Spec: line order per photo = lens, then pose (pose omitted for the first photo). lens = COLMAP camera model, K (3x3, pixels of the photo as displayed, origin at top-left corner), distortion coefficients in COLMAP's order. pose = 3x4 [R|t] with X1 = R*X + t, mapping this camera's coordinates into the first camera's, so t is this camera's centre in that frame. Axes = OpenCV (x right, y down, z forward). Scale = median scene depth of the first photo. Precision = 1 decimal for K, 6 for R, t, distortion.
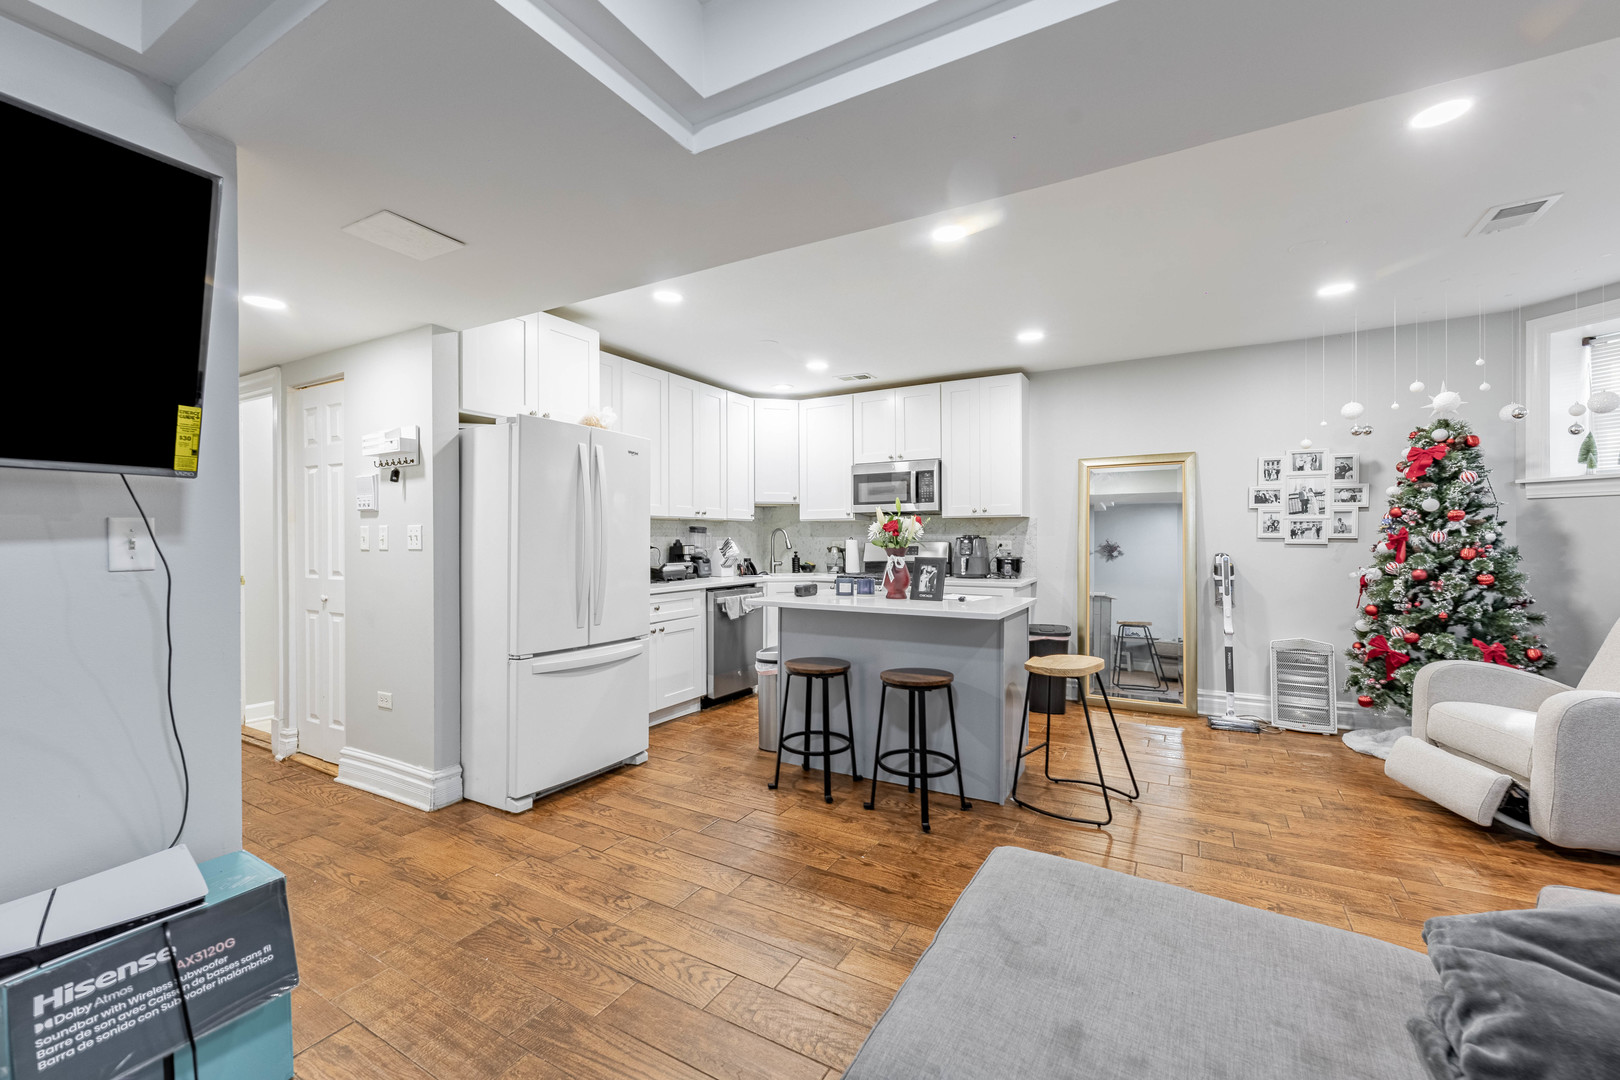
lens RADIAL K [[646.5, 0, 812.7], [0, 646.5, 537.6], [0, 0, 1]] dist [-0.002072, -0.000705]
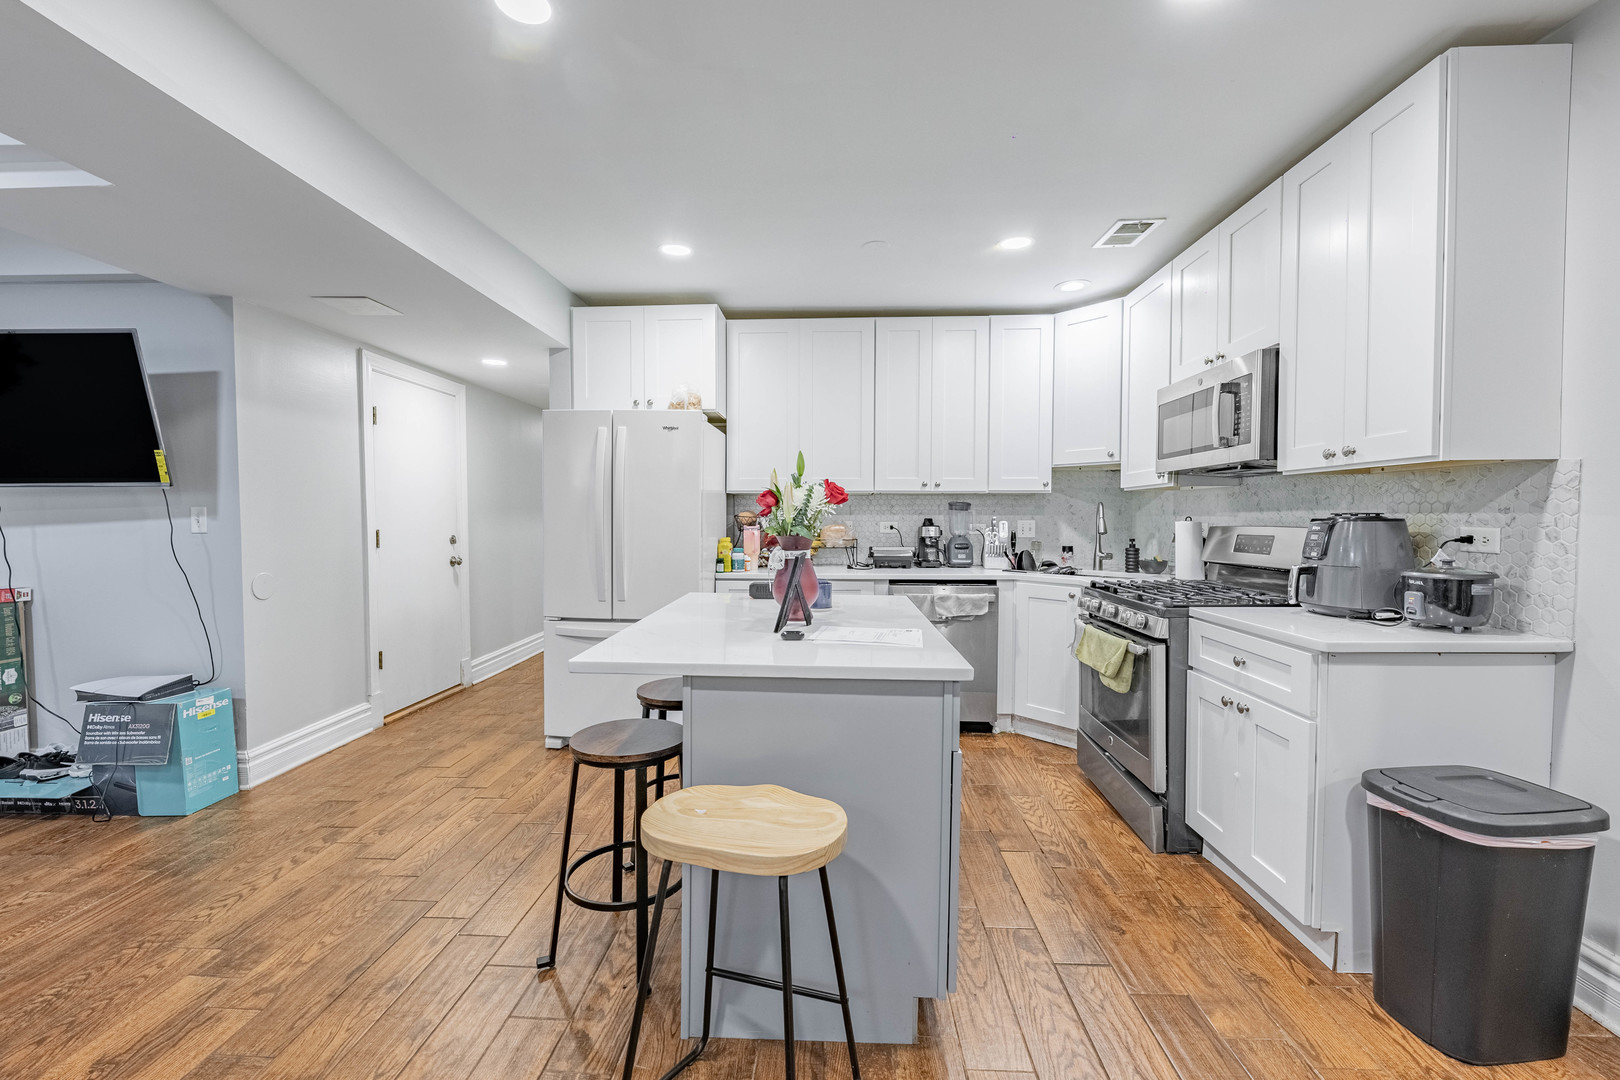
lens RADIAL K [[646.5, 0, 810.7], [0, 646.5, 541.6], [0, 0, 1]] dist [-0.002072, -0.000705]
pose [[0.461113, 0.038021, -0.886527, 0.543325], [-0.000408, 0.999091, 0.042636, -0.003174], [0.887341, -0.019298, 0.460709, 0.597111]]
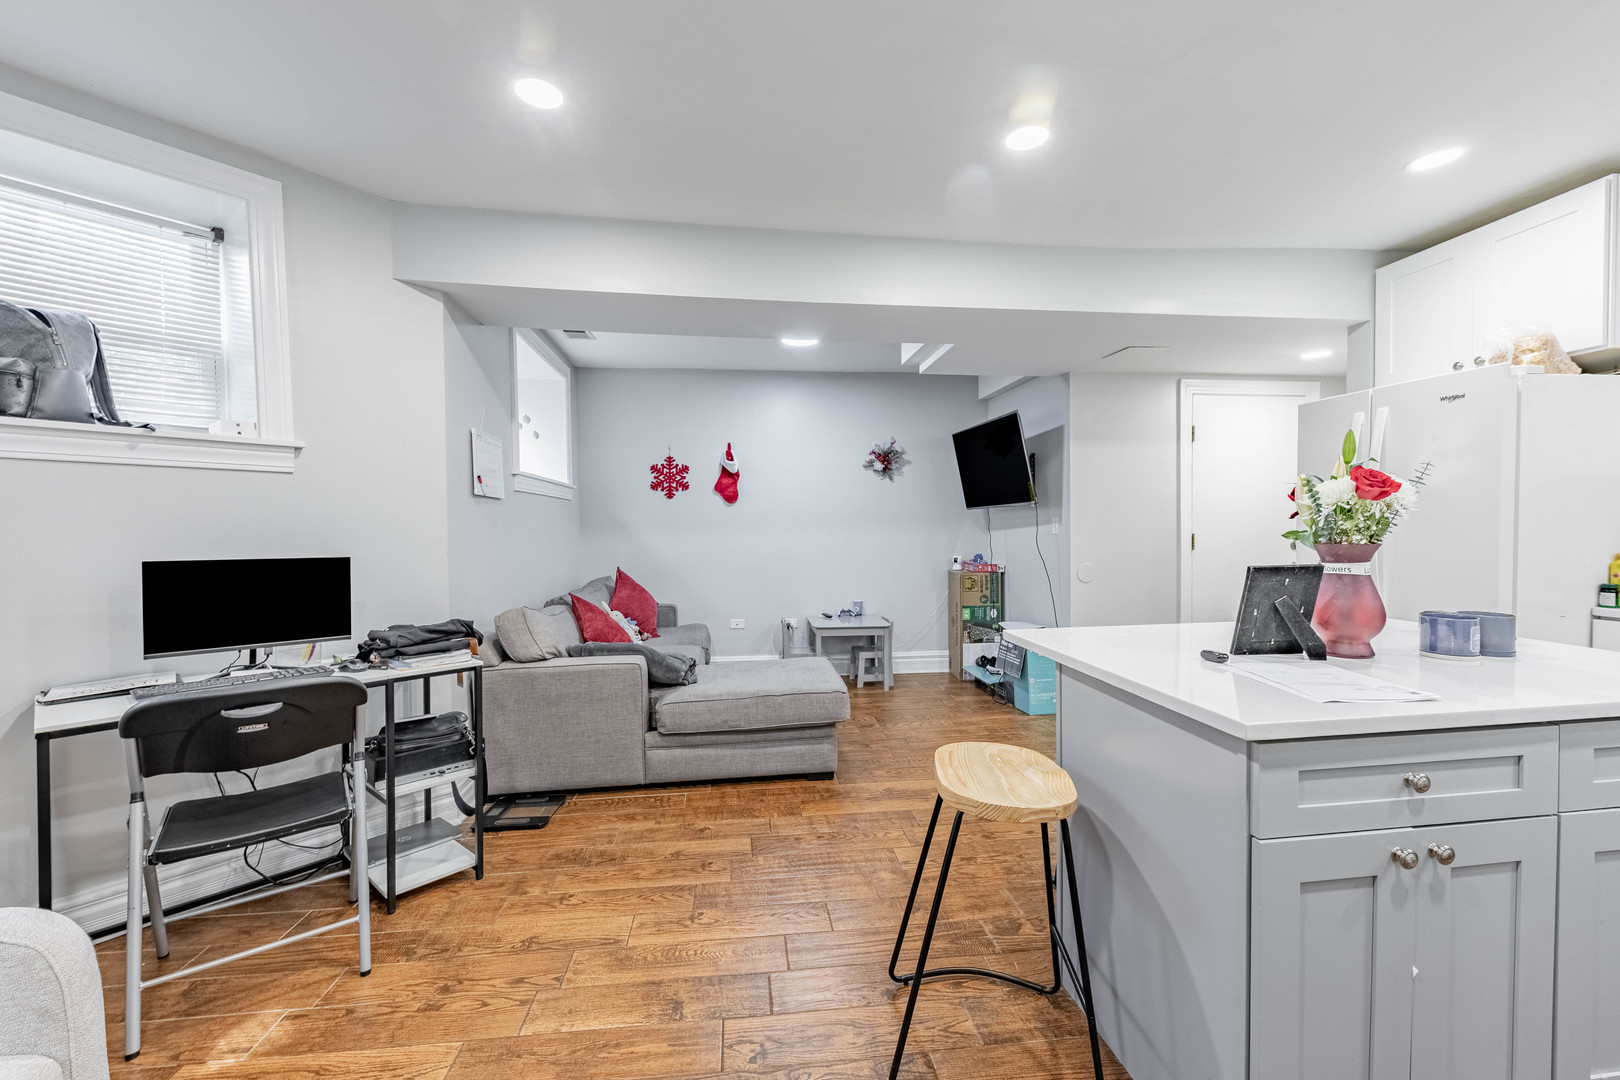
lens RADIAL K [[646.5, 0, 811.7], [0, 646.5, 539.3], [0, 0, 1]] dist [-0.002072, -0.000705]
pose [[-0.801806, 0.023581, -0.597119, 0.564429], [0.014877, 0.999699, 0.019503, -0.000867], [0.597399, 0.006754, -0.801916, 0.929796]]
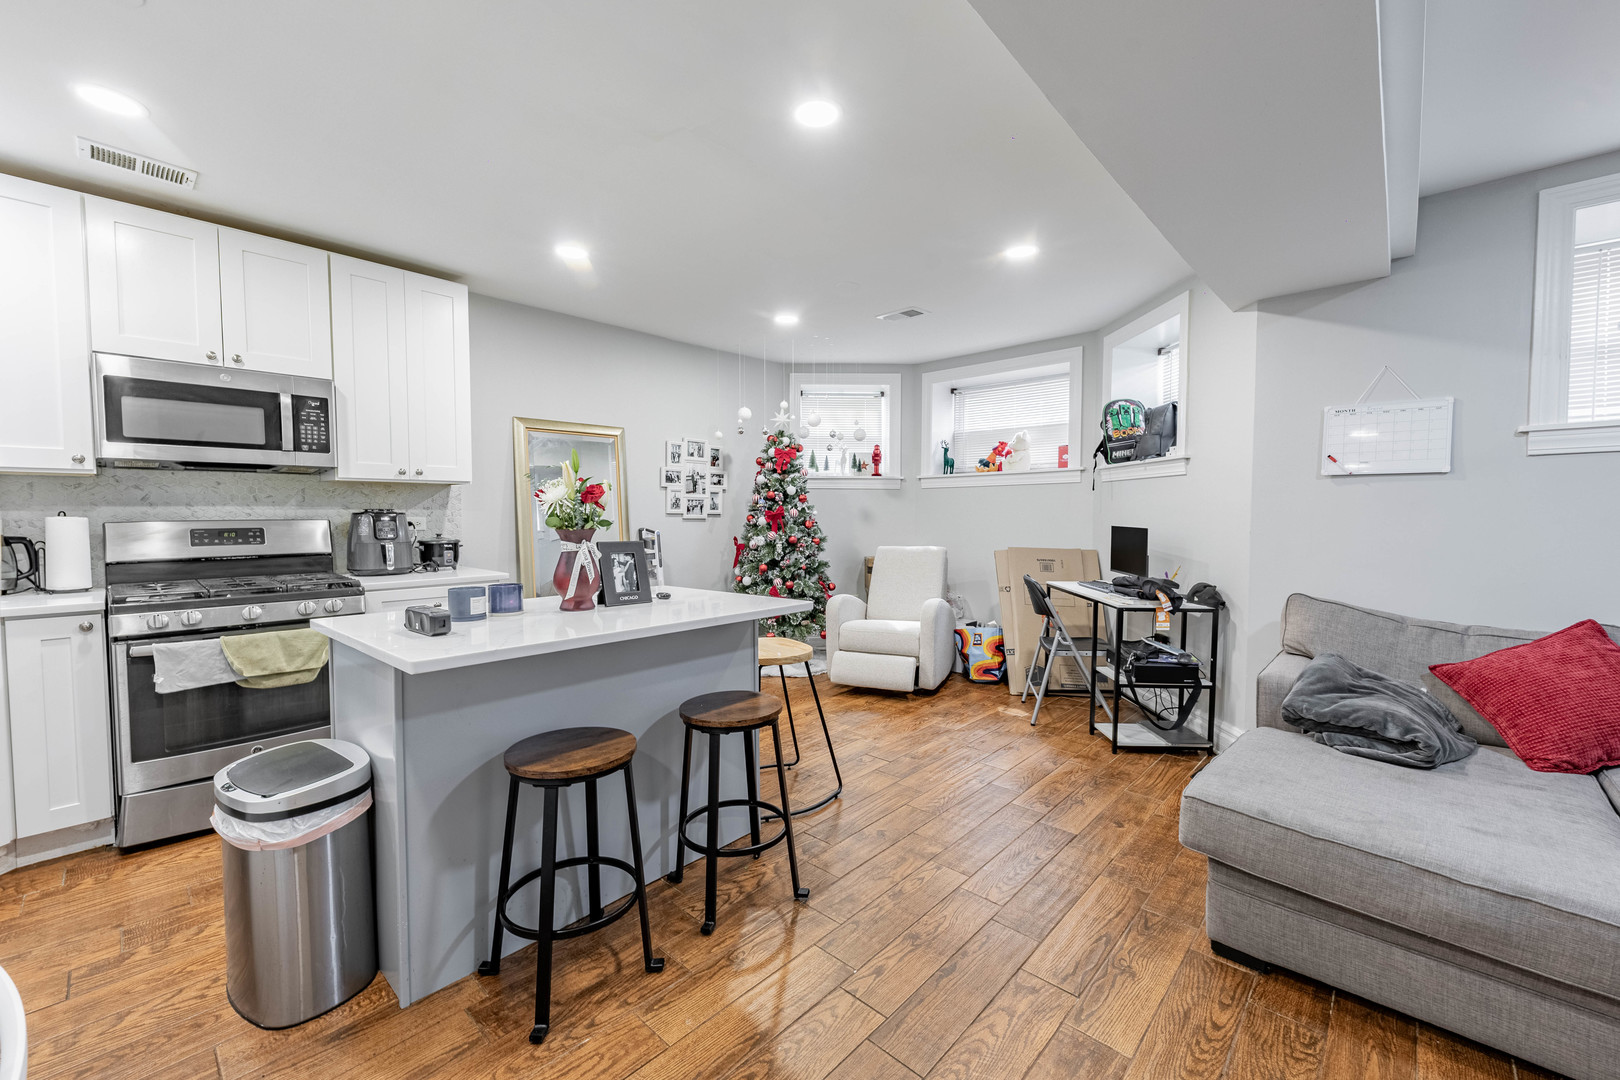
lens RADIAL K [[646.5, 0, 803.5], [0, 646.5, 538.7], [0, 0, 1]] dist [-0.002072, -0.000705]
pose [[0.234580, -0.036226, 0.971422, -0.345015], [-0.001436, 0.999291, 0.037612, 0.001551], [-0.972096, -0.010218, 0.234361, 0.520810]]
